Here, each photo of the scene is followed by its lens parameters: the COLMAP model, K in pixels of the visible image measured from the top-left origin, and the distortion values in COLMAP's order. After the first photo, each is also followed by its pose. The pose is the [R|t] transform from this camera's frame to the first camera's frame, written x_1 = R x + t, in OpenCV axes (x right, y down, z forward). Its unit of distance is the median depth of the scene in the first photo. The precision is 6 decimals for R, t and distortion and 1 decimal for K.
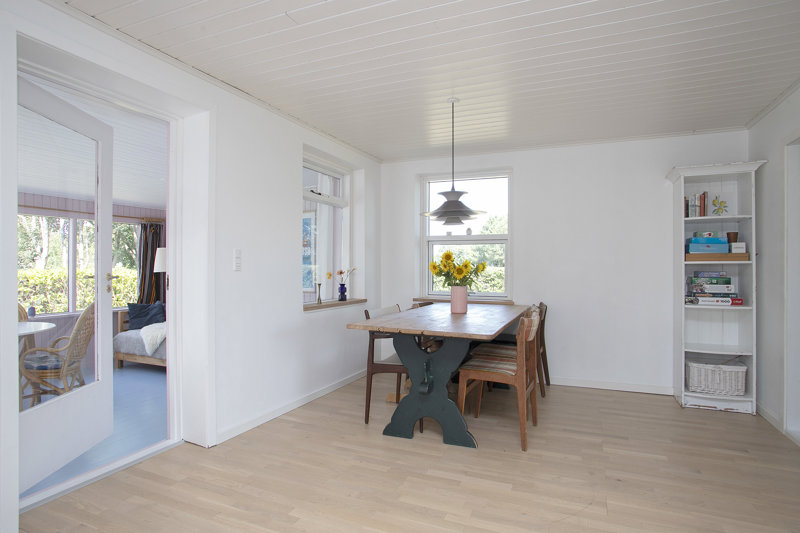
lens RADIAL K [[438.7, 0, 400.0], [0, 438.7, 266.5], [0, 0, 1]] dist [-0.027552, 0.001091]
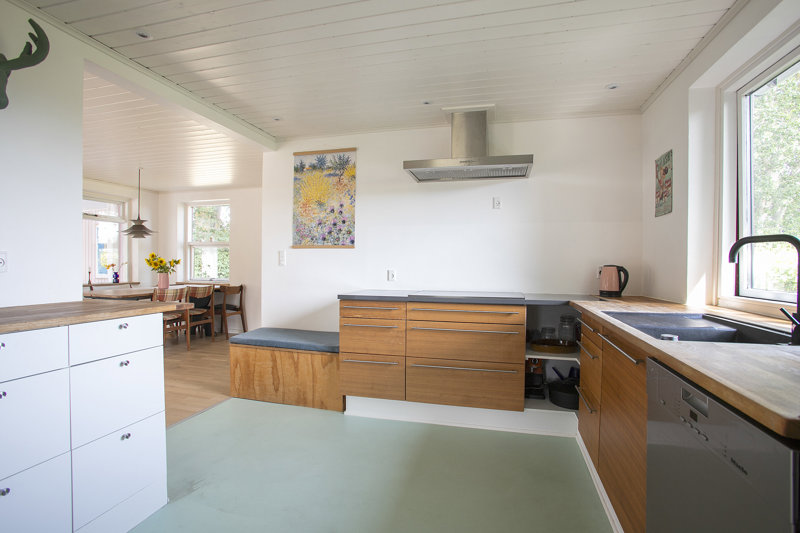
lens RADIAL K [[395.4, 0, 400.0], [0, 395.4, 266.5], [0, 0, 1]] dist [-0.002638, -0.000227]
pose [[0.993607, 0.004561, 0.112799, 0.876718], [-0.005176, 0.999973, 0.005159, 0.006660], [-0.112773, -0.005710, 0.993604, -0.640609]]
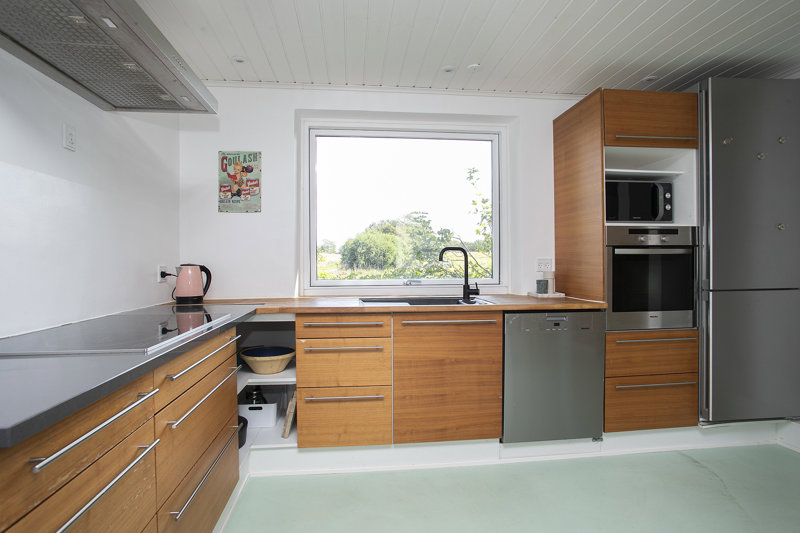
lens RADIAL K [[438.7, 0, 400.0], [0, 438.7, 266.5], [0, 0, 1]] dist [-0.027552, 0.001091]
pose [[-0.479696, -0.004791, 0.877422, 0.614917], [0.007943, 0.999920, 0.009802, 0.003989], [-0.877399, 0.011671, -0.479620, 0.186973]]
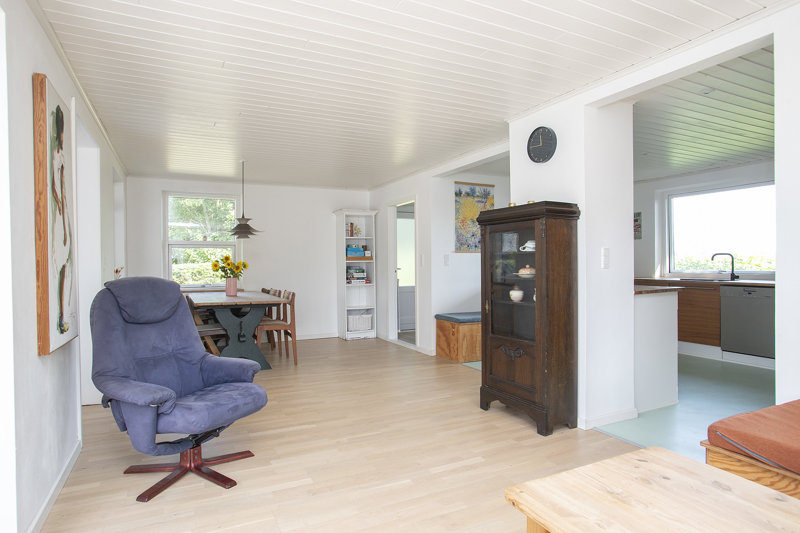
lens RADIAL K [[458.7, 0, 423.4], [0, 458.7, 265.1], [0, 0, 1]] dist [0.000998, 0.000184]
pose [[0.620611, -0.011126, 0.784039, -0.687382], [0.010461, 0.999928, 0.005910, -0.001677], [-0.784049, 0.004534, 0.620683, -0.484560]]
